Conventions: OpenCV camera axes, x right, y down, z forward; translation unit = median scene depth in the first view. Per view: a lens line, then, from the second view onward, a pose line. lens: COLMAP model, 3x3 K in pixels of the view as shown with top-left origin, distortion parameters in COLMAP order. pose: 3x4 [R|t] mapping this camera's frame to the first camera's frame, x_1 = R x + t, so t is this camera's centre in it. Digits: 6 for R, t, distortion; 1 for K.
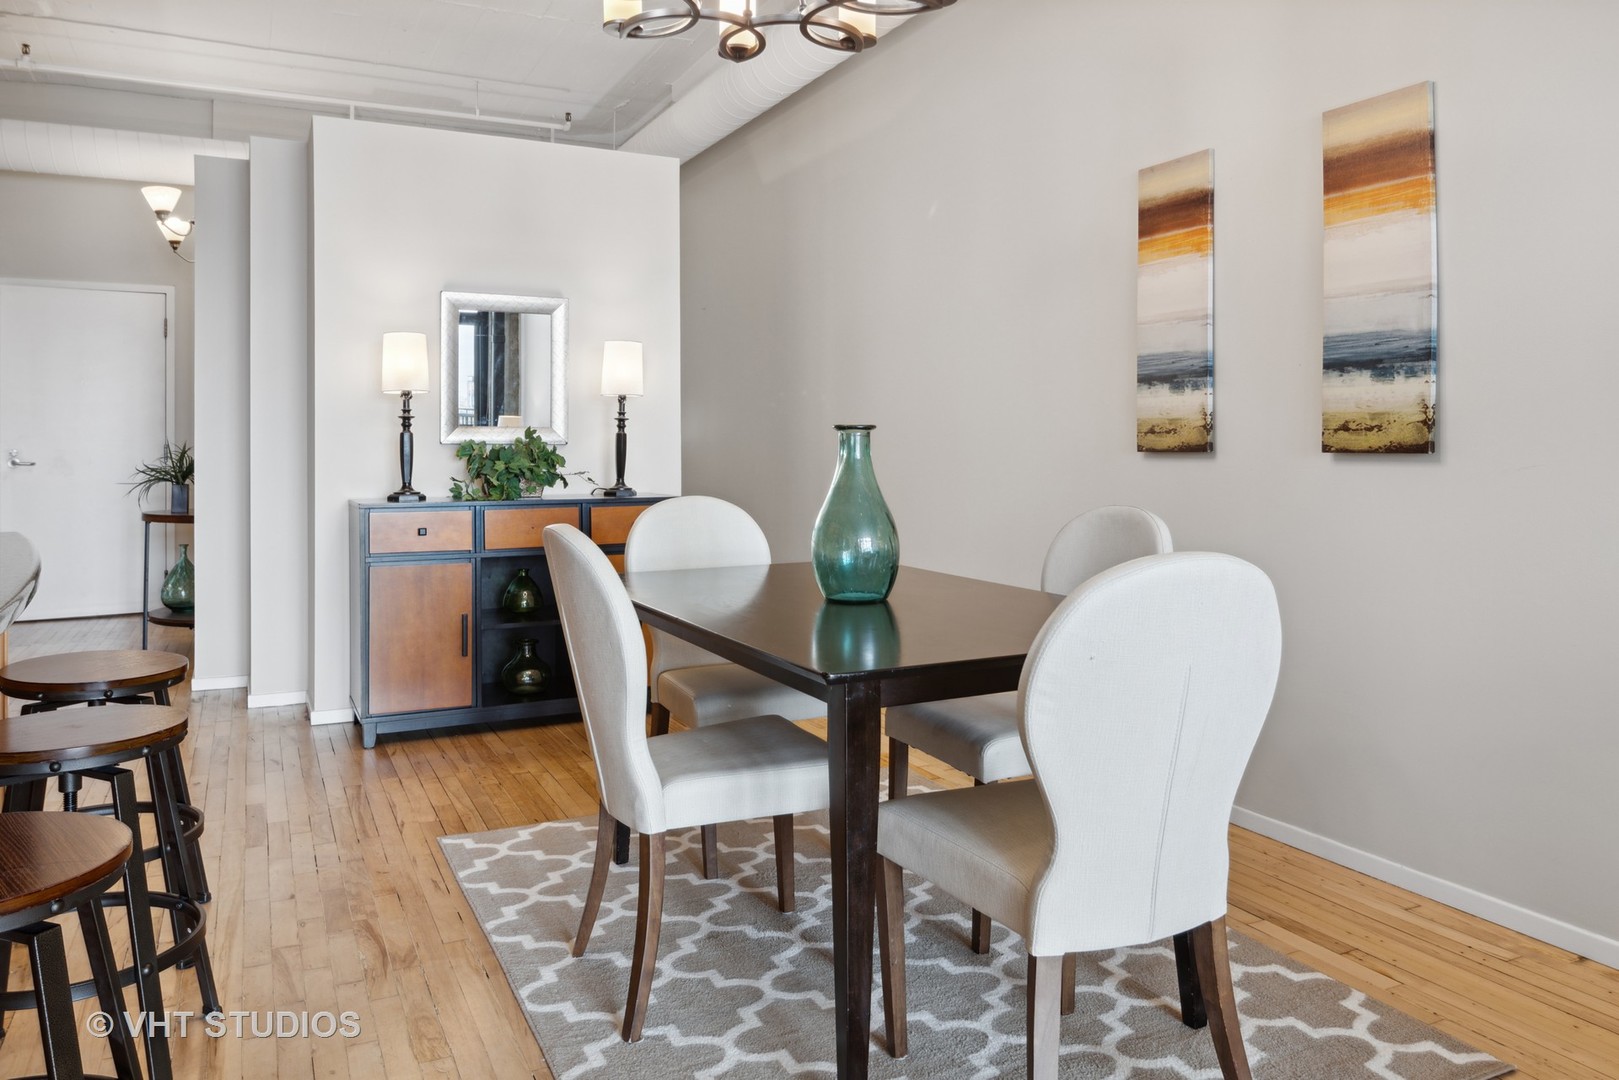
lens RADIAL K [[1114.1, 0, 806.8], [0, 1114.1, 464.3], [0, 0, 1]] dist [0.006560, -0.018175]
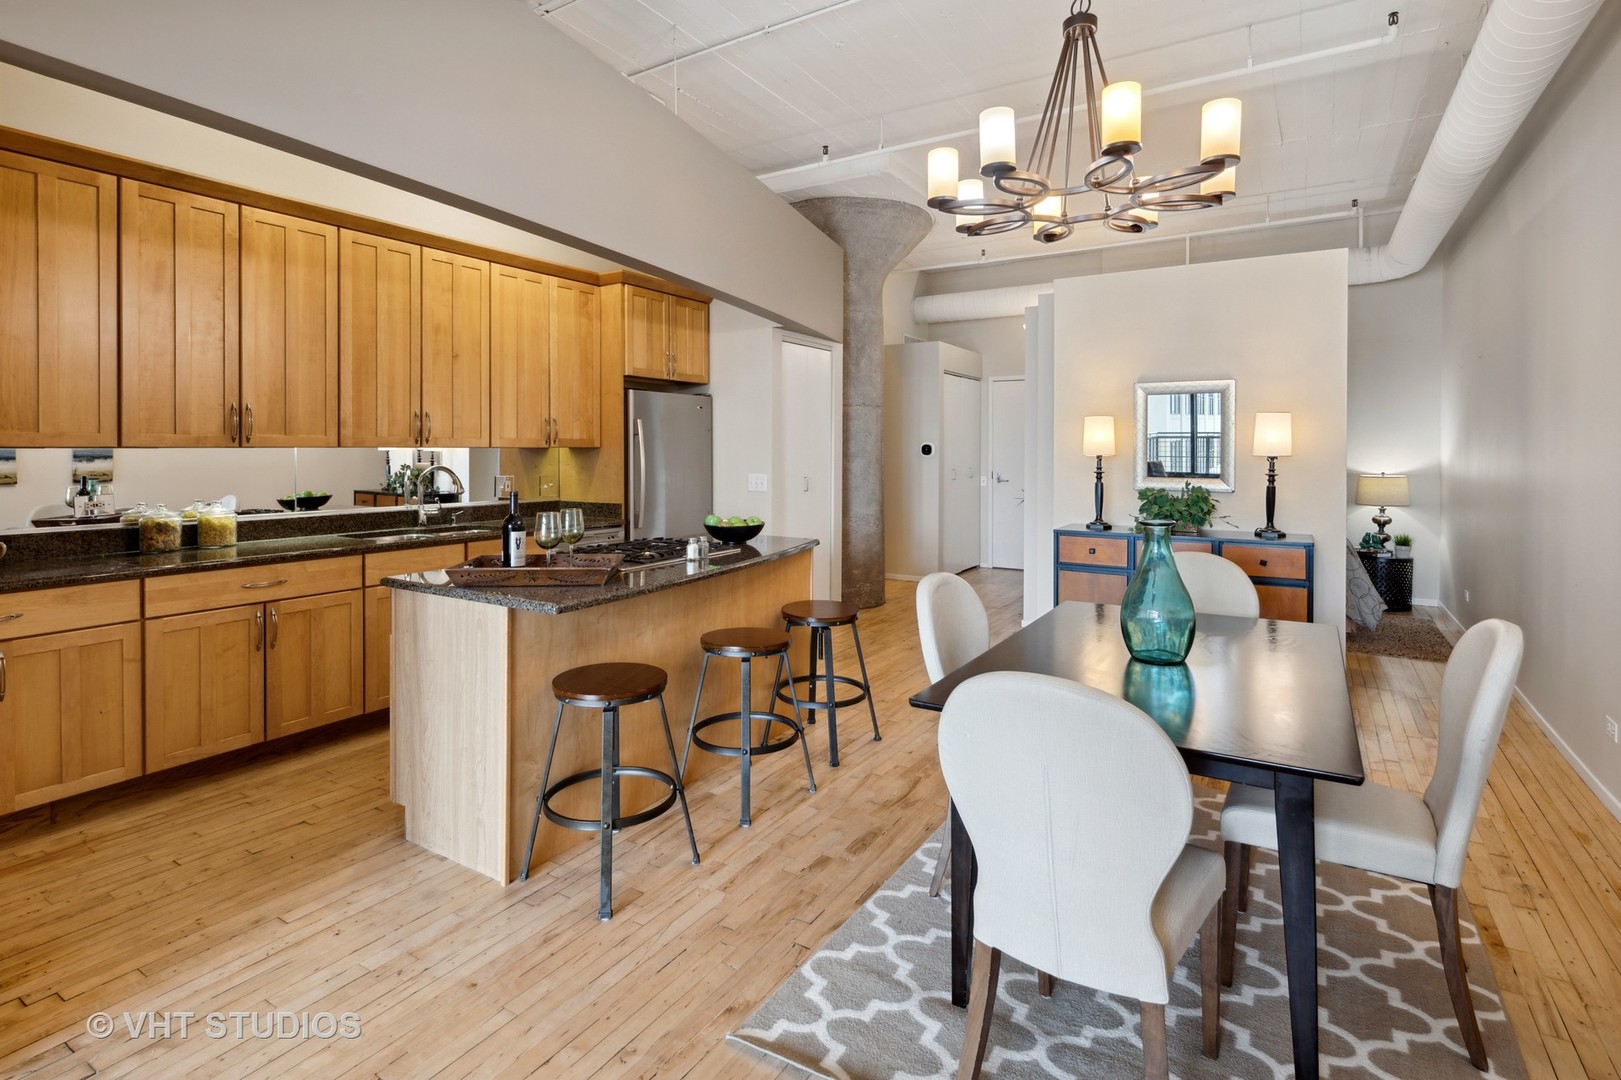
lens RADIAL K [[808.0, 0, 808.0], [0, 808.0, 453.3], [0, 0, 1]] dist [0.003549, -0.001362]
pose [[0.521283, 0.007430, -0.853351, 0.472775], [-0.014068, 0.999901, 0.000112, -0.081866], [0.853268, 0.011947, 0.521336, 0.131261]]
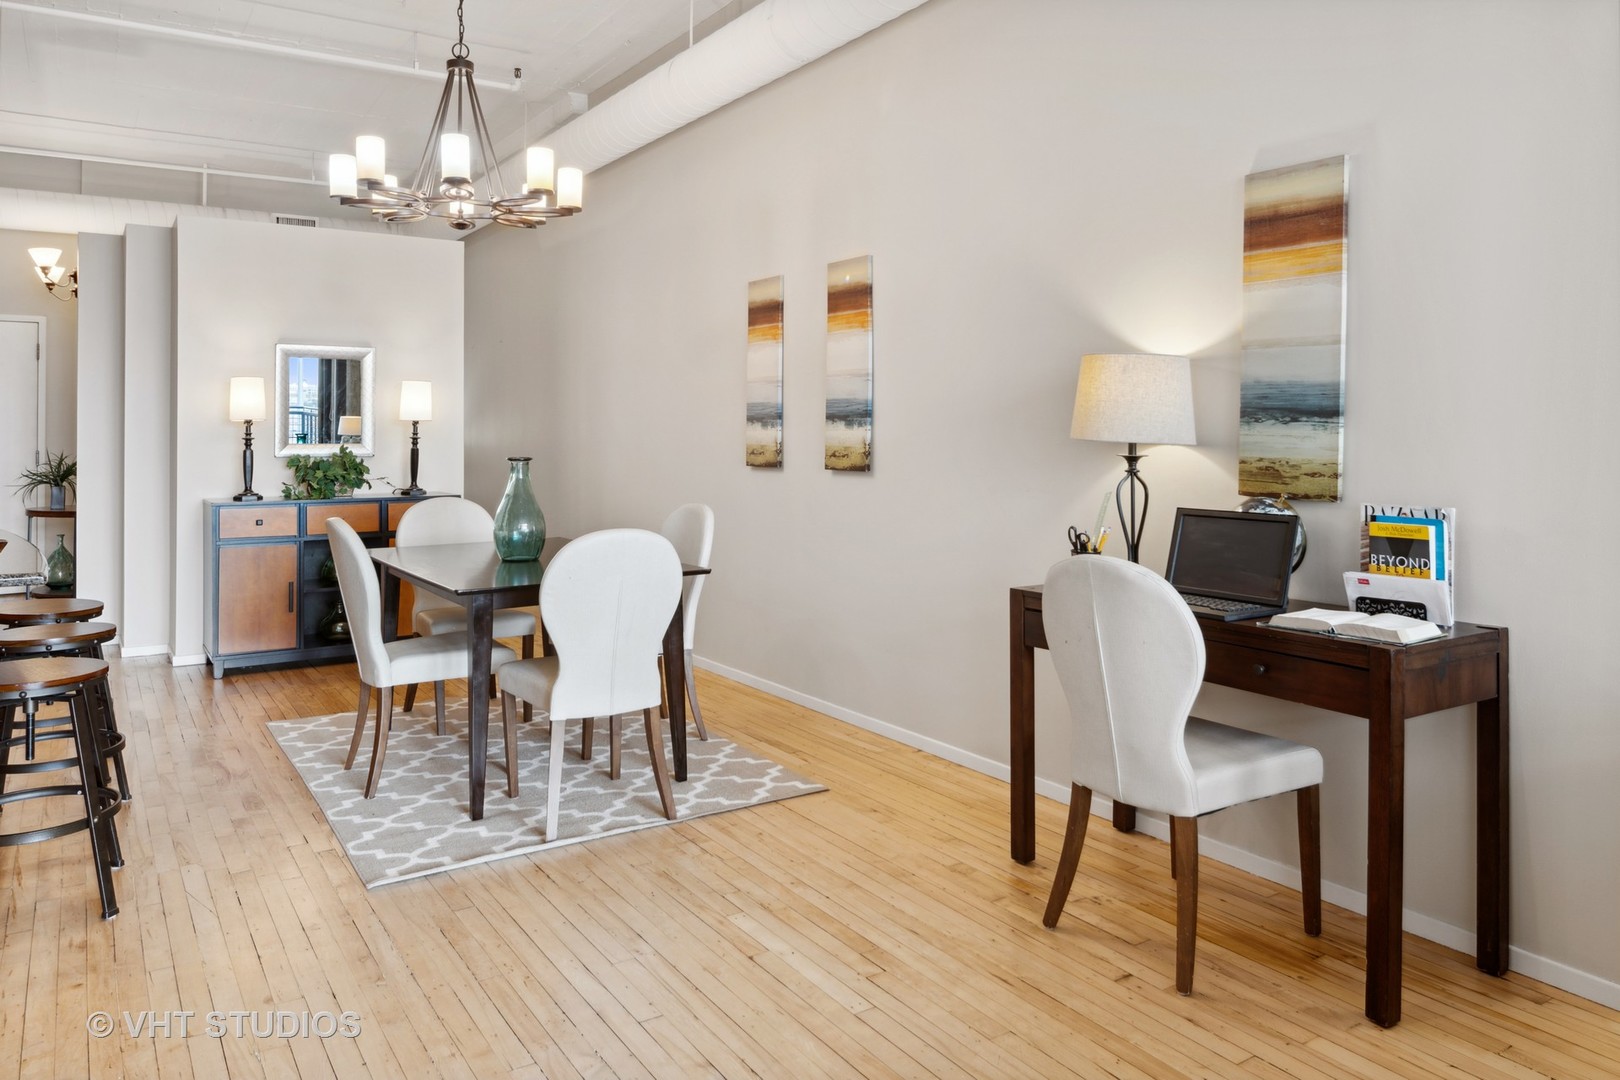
lens RADIAL K [[1114.8, 0, 815.7], [0, 1114.8, 434.0], [0, 0, 1]] dist [0.006560, -0.018175]
pose [[0.993026, -0.001181, 0.117888, 0.225292], [0.002676, 0.999918, -0.012521, -0.038058], [-0.117864, 0.012750, 0.992948, -0.580210]]
